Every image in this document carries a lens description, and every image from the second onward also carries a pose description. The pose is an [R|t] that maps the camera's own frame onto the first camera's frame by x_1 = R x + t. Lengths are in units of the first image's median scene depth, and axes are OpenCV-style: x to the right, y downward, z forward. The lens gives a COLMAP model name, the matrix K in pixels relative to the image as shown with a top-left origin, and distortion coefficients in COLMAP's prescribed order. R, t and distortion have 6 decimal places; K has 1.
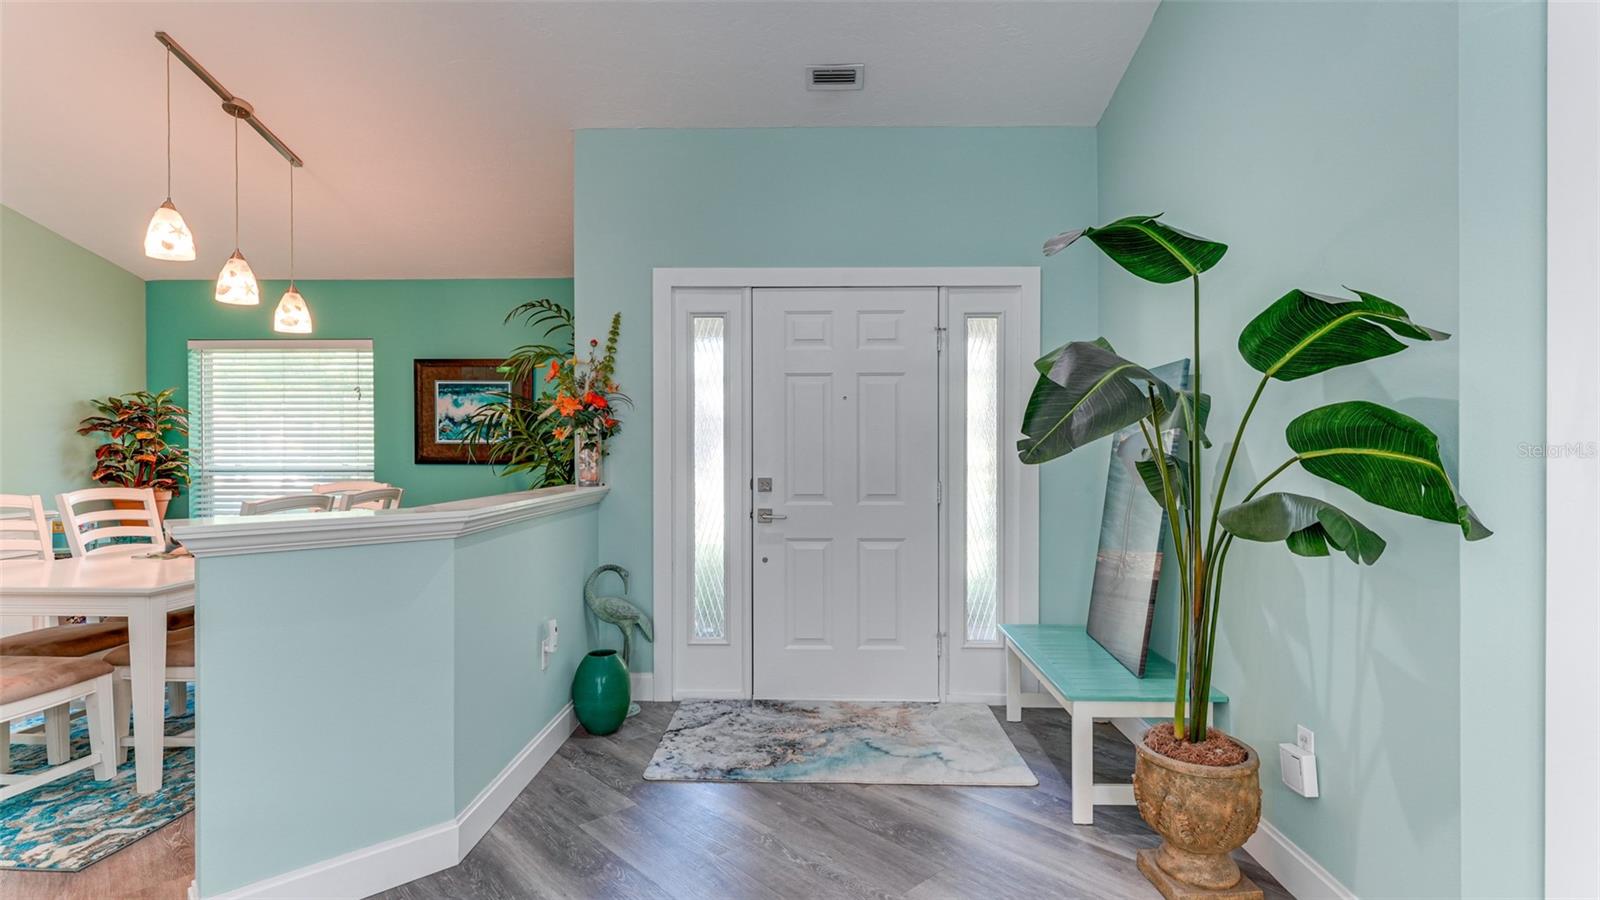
lens RADIAL K [[775.4, 0, 800.0], [0, 775.4, 450.0], [0, 0, 1]] dist [-0.000006, 0.000241]
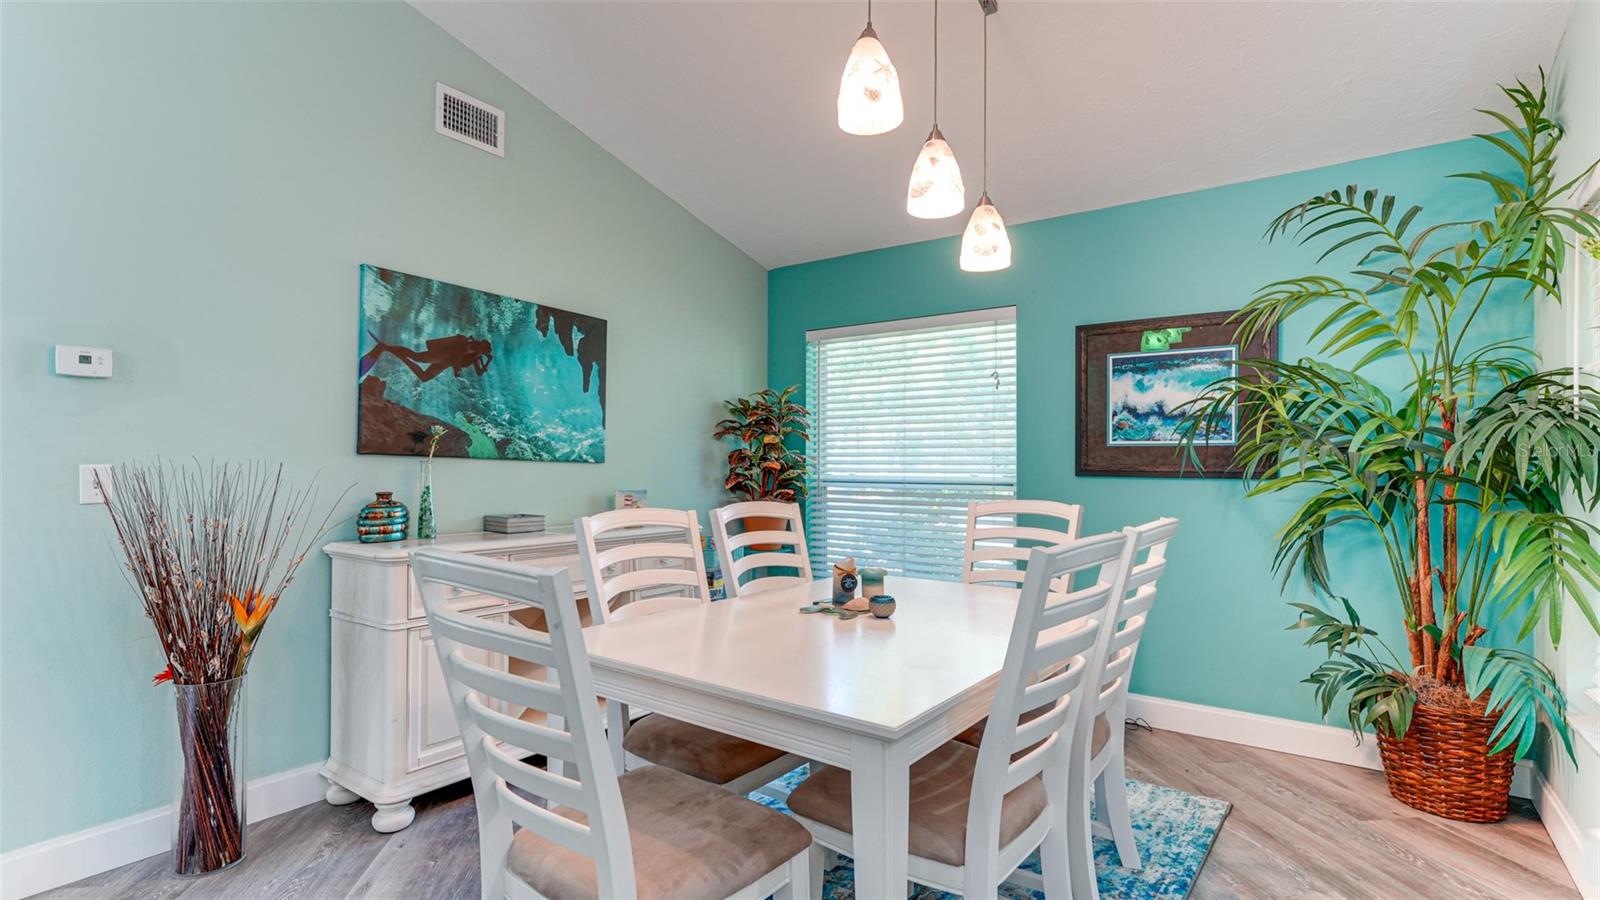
lens RADIAL K [[689.8, 0, 799.3], [0, 689.8, 452.8], [0, 0, 1]] dist [0.001435, 0.000370]
pose [[0.837495, -0.006654, -0.546404, -0.379122], [-0.004864, 0.999795, -0.019631, 0.011147], [0.546423, 0.019099, 0.837291, 0.353347]]
